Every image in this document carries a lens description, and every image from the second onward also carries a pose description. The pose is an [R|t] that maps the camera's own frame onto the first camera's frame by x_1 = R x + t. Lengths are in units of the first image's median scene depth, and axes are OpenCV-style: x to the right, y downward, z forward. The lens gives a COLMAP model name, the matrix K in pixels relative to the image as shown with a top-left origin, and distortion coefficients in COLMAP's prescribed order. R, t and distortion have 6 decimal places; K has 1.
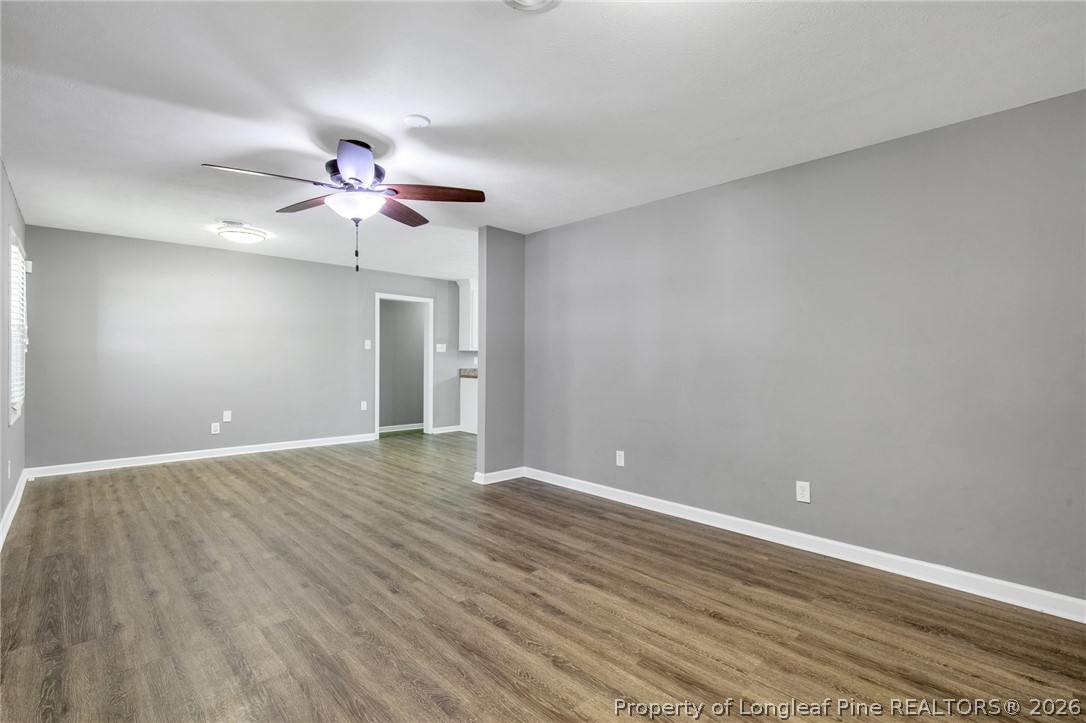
lens RADIAL K [[505.2, 0, 540.8], [0, 505.2, 355.7], [0, 0, 1]] dist [-0.021264, 0.007288]
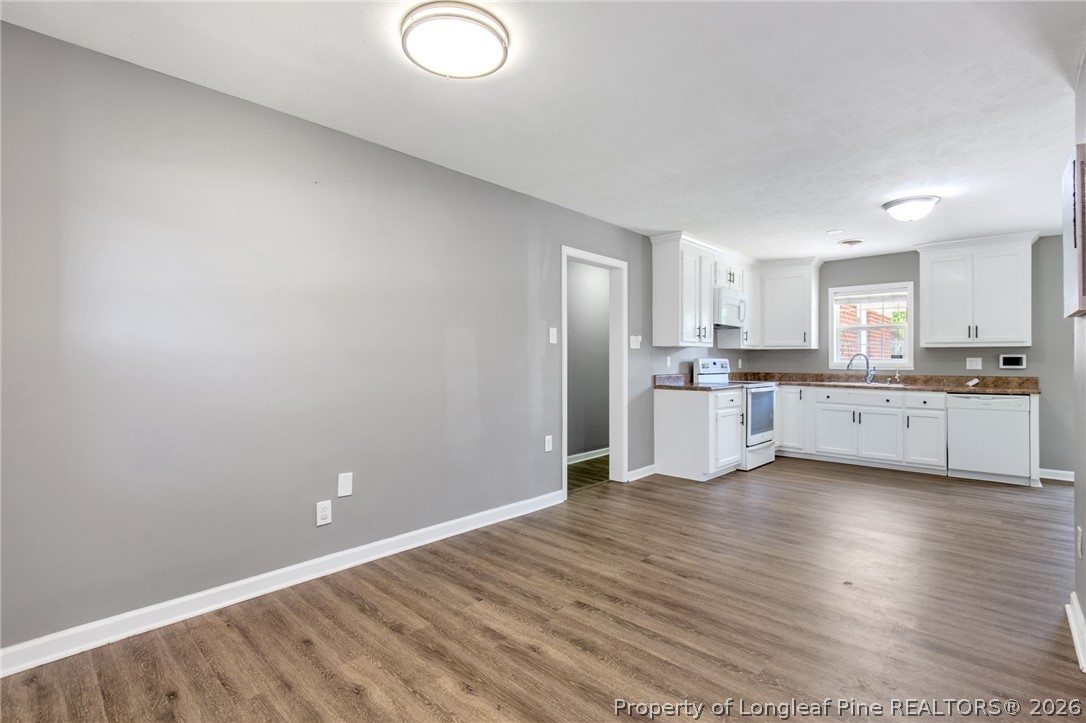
lens RADIAL K [[505.2, 0, 546.8], [0, 505.2, 358.6], [0, 0, 1]] dist [-0.021264, 0.007288]
pose [[0.997357, -0.002889, 0.072604, -0.757374], [0.002104, 0.999938, 0.010898, -0.004154], [-0.072631, -0.010716, 0.997301, 0.830255]]
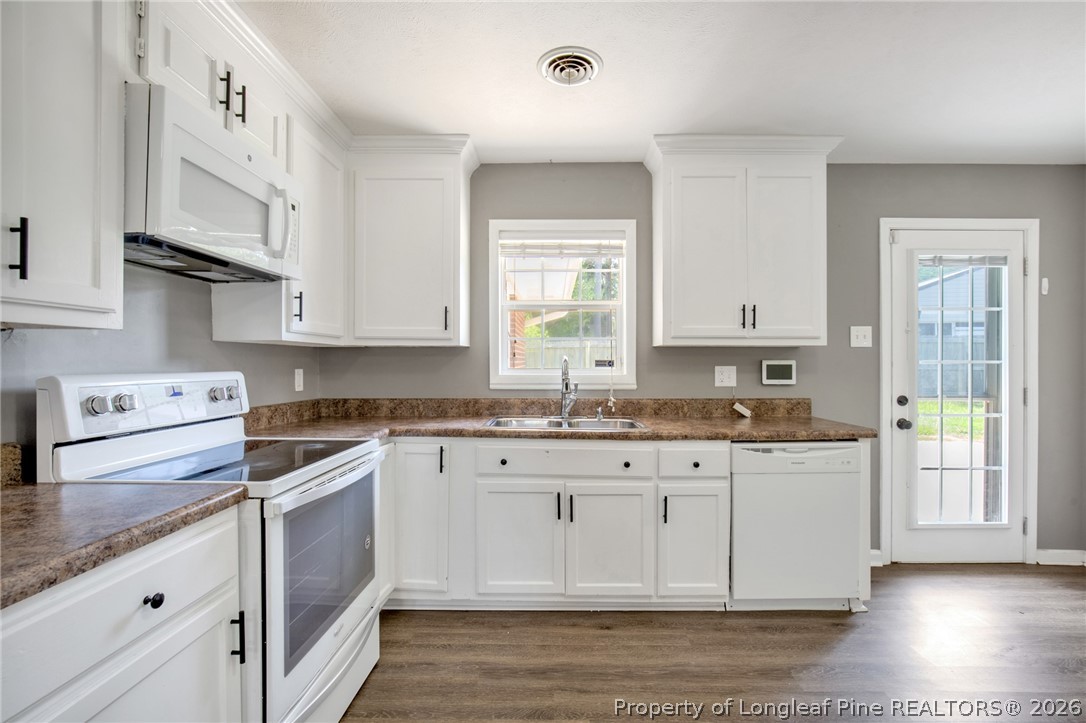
lens RADIAL K [[505.2, 0, 550.7], [0, 505.2, 361.0], [0, 0, 1]] dist [-0.021264, 0.007288]
pose [[0.685732, -0.005940, 0.727830, -0.206734], [-0.005255, 0.999900, 0.013112, -0.004852], [-0.727835, -0.012816, 0.685632, 1.826670]]
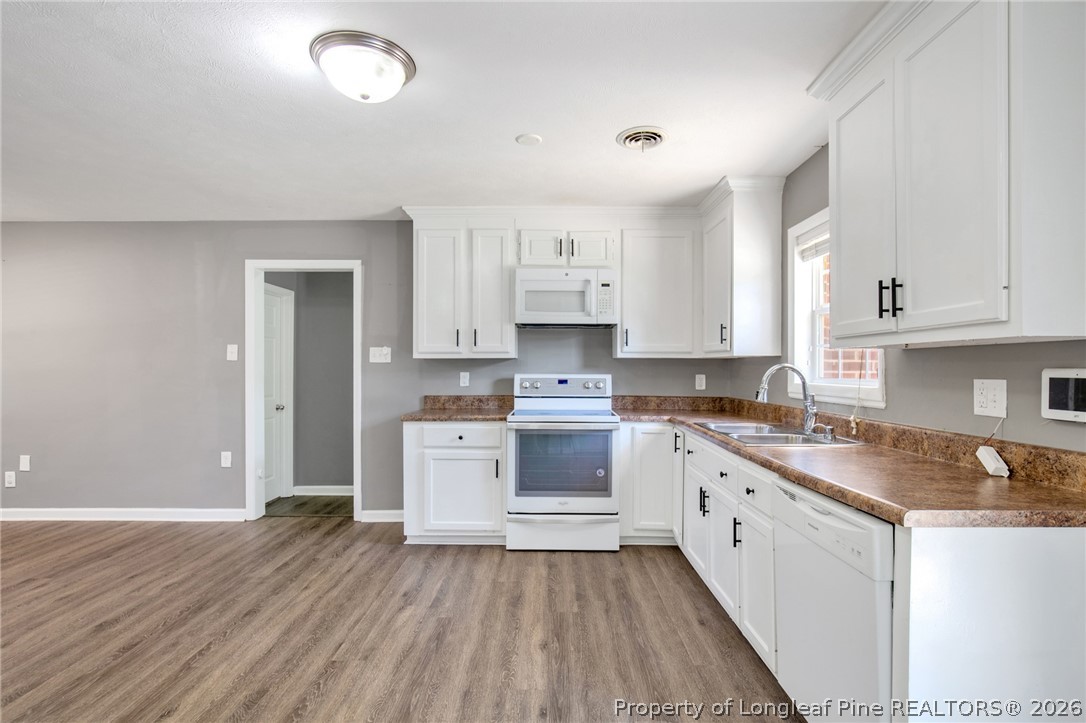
lens RADIAL K [[505.2, 0, 546.4], [0, 505.2, 377.9], [0, 0, 1]] dist [-0.021264, 0.007288]
pose [[0.737420, 0.006368, -0.675404, 0.585647], [0.013269, 0.999626, 0.023913, -0.004495], [0.675304, -0.026596, 0.737060, 1.585781]]
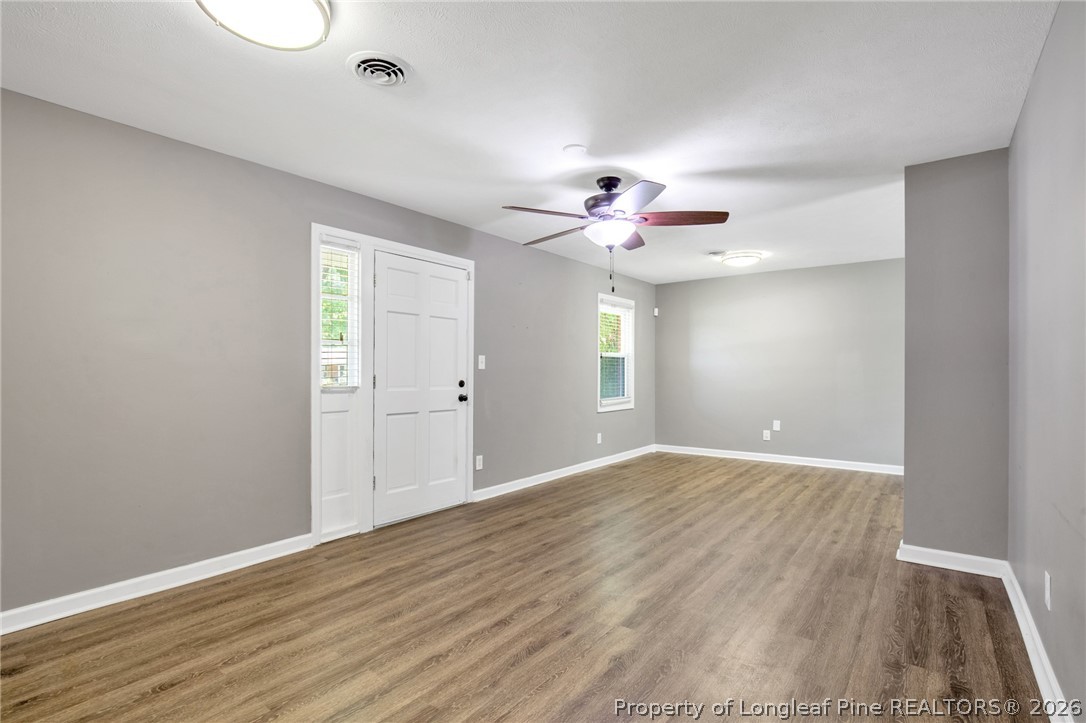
lens RADIAL K [[505.2, 0, 552.5], [0, 505.2, 377.4], [0, 0, 1]] dist [-0.021264, 0.007288]
pose [[0.169574, 0.005666, -0.985501, 0.579549], [0.009738, 0.999925, 0.007424, 0.006666], [0.985469, -0.010856, 0.169506, 0.552394]]
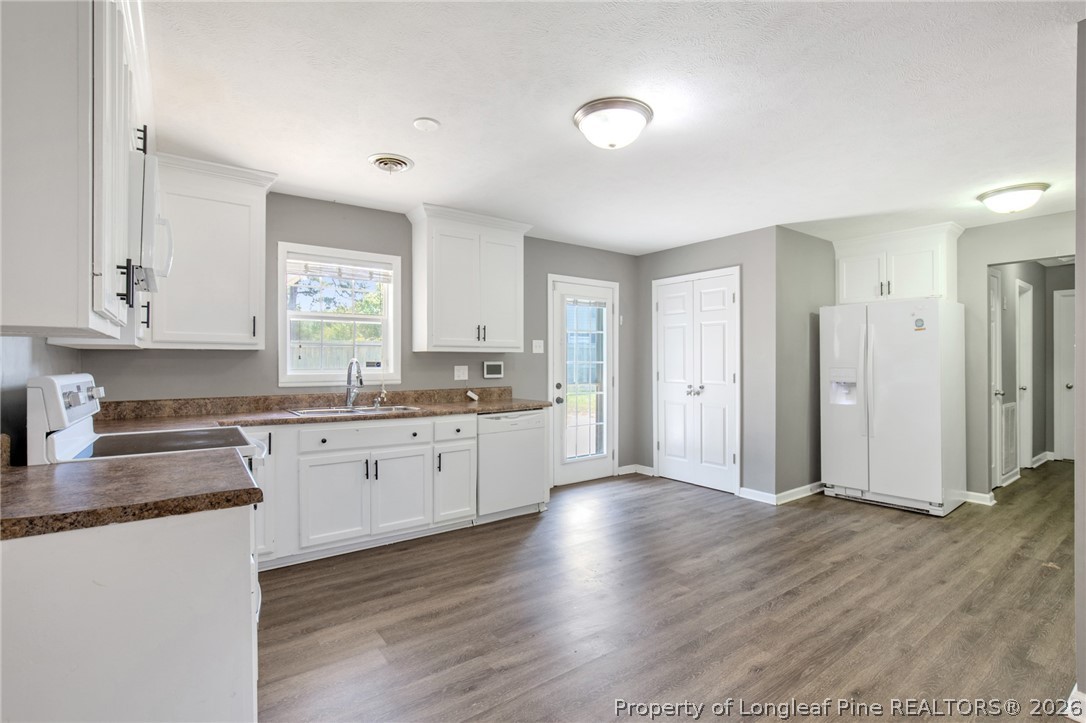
lens RADIAL K [[505.2, 0, 544.3], [0, 505.2, 363.3], [0, 0, 1]] dist [-0.021264, 0.007288]
pose [[0.112199, -0.009261, 0.993643, -0.564269], [-0.009020, 0.999906, 0.010338, -0.007315], [-0.993645, -0.010122, 0.112105, 1.855222]]
